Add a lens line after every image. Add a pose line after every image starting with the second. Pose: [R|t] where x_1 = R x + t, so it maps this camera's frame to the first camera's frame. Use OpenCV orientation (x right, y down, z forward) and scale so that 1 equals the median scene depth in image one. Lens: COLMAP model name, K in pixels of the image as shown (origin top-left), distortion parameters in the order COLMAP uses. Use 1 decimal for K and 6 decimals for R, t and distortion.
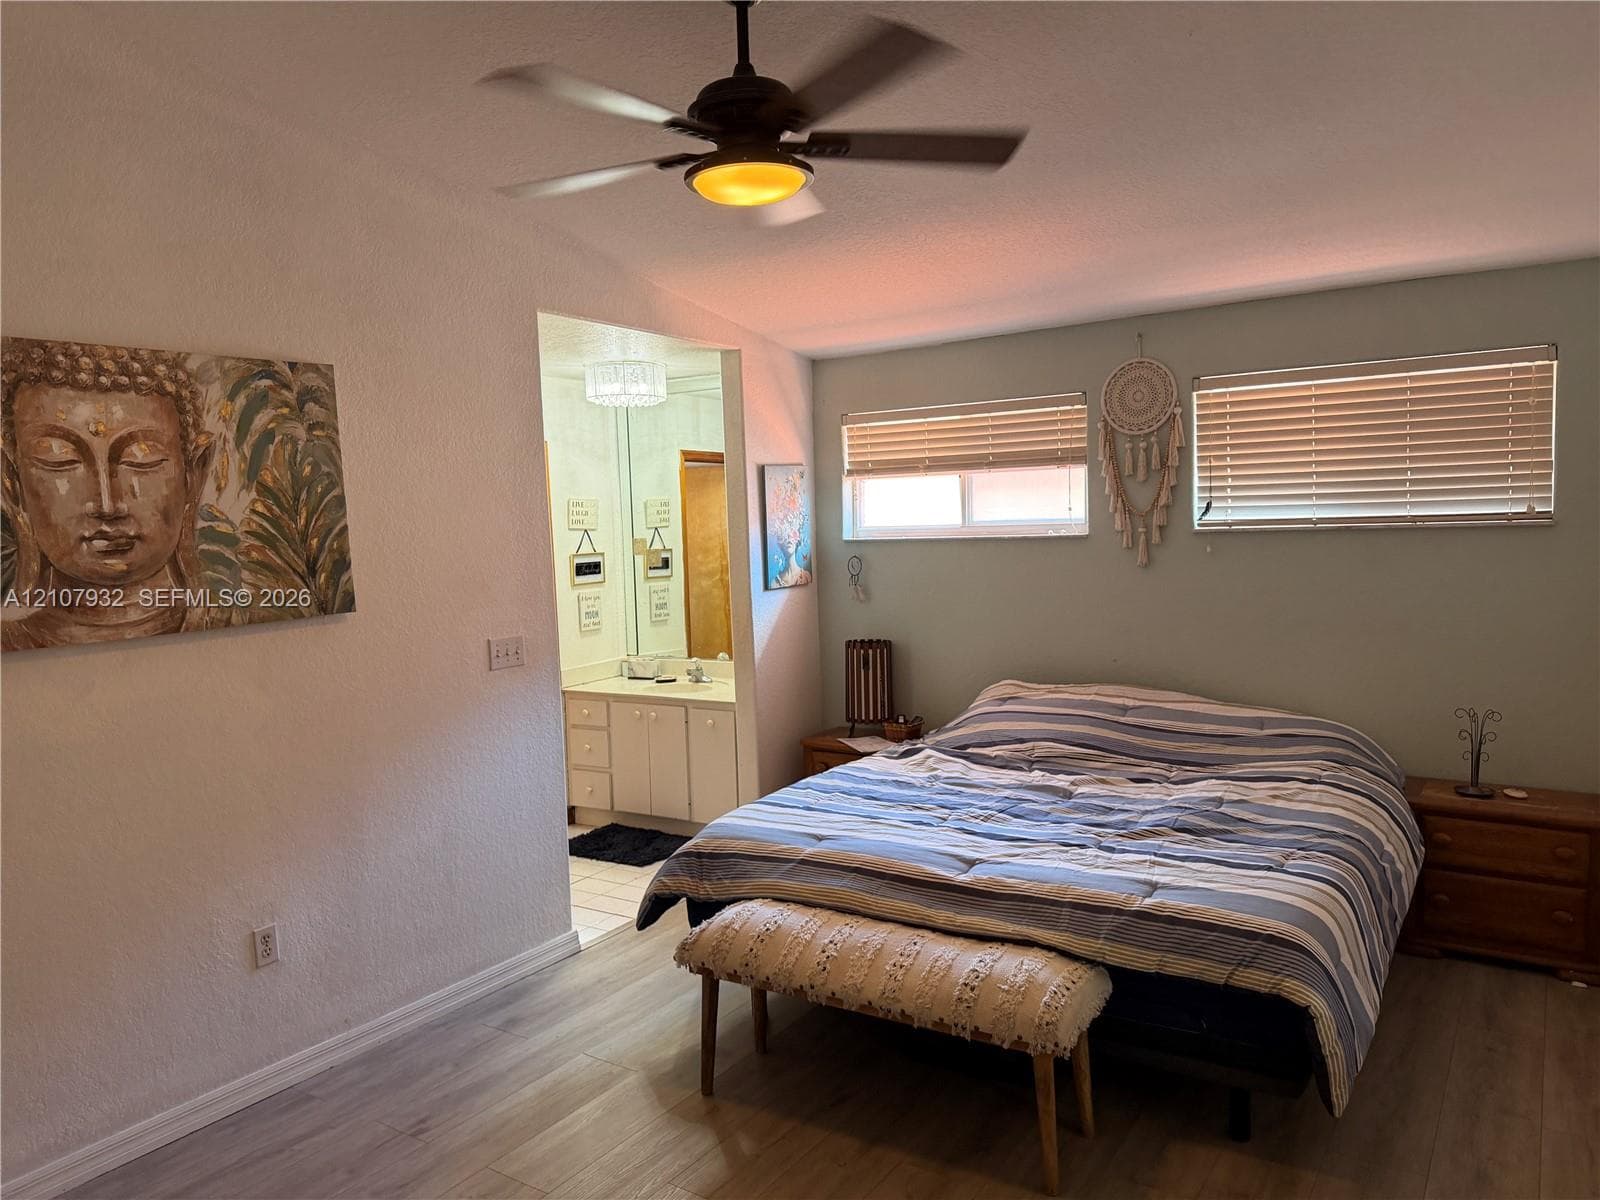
lens RADIAL K [[1106.7, 0, 831.4], [0, 1106.7, 634.5], [0, 0, 1]] dist [0.057079, -0.148095]
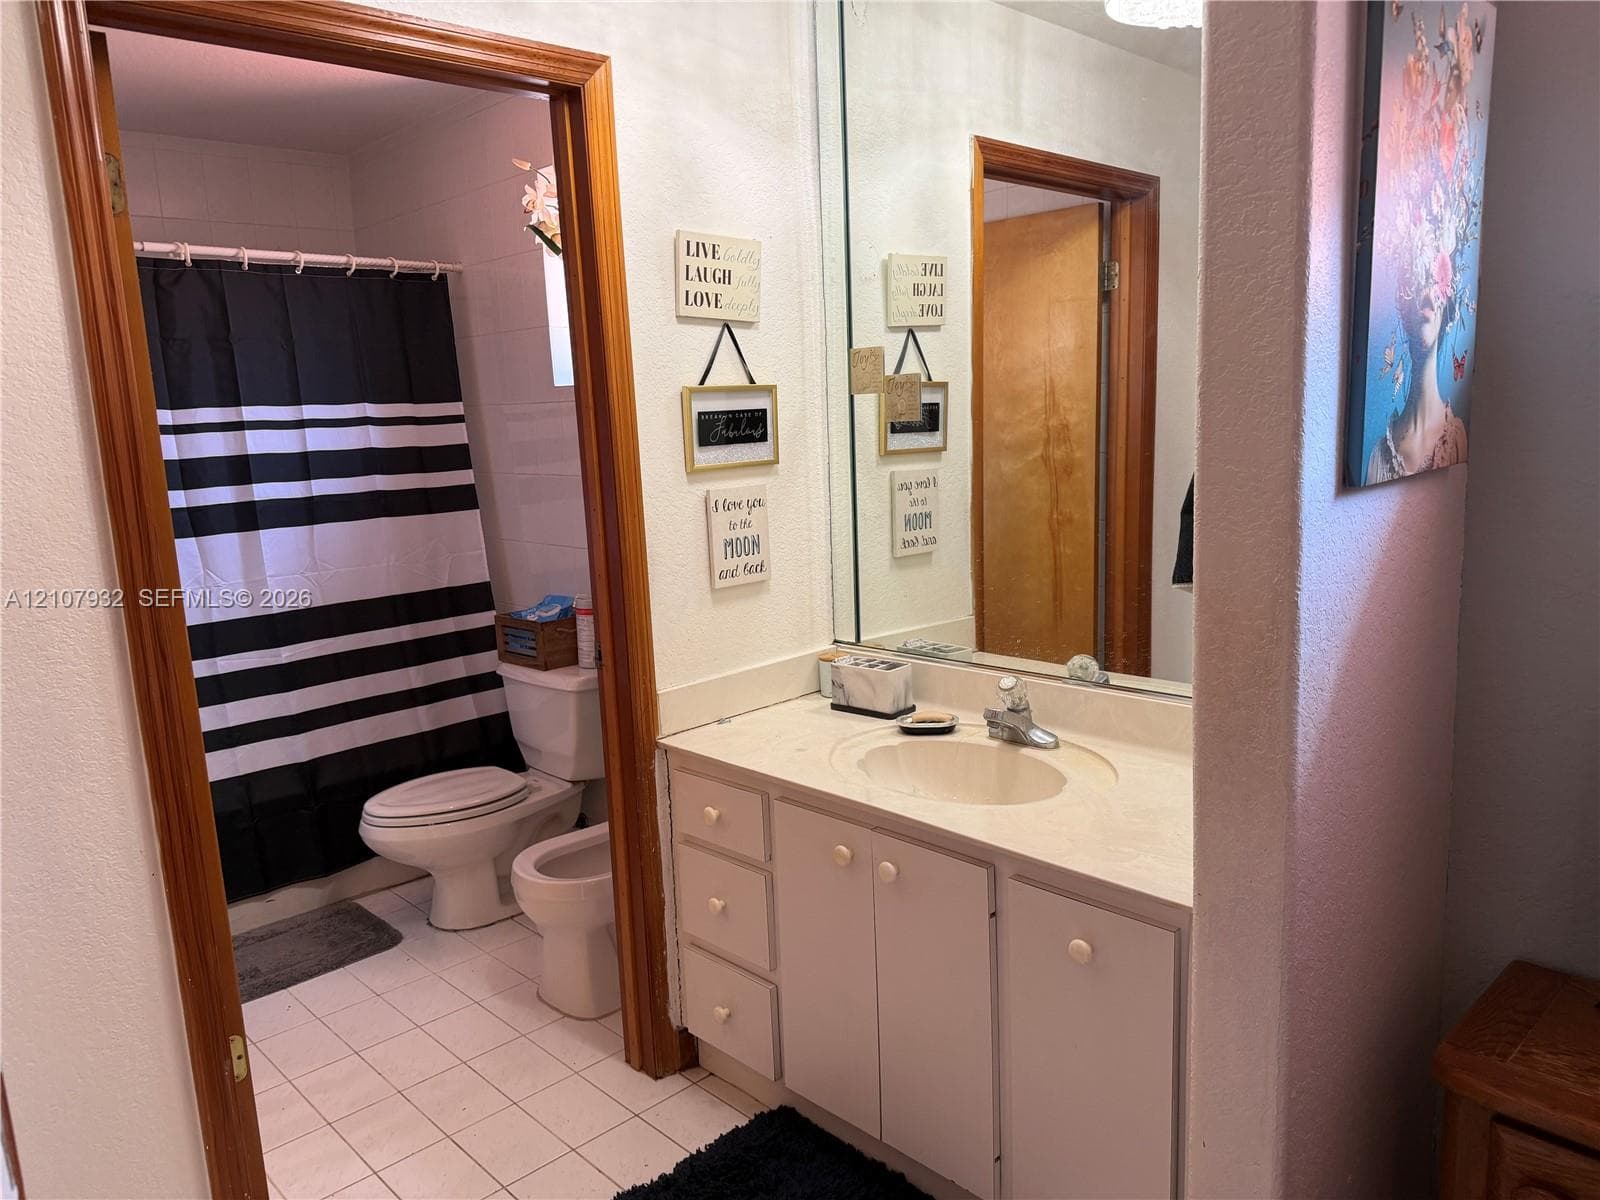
lens RADIAL K [[1133.6, 0, 806.7], [0, 1133.6, 597.2], [0, 0, 1]] dist [0.164649, -0.311012]
pose [[0.969207, 0.030376, -0.244368, -0.095247], [-0.013908, 0.997531, 0.068835, -0.027881], [0.245855, -0.063317, 0.967236, 0.615821]]
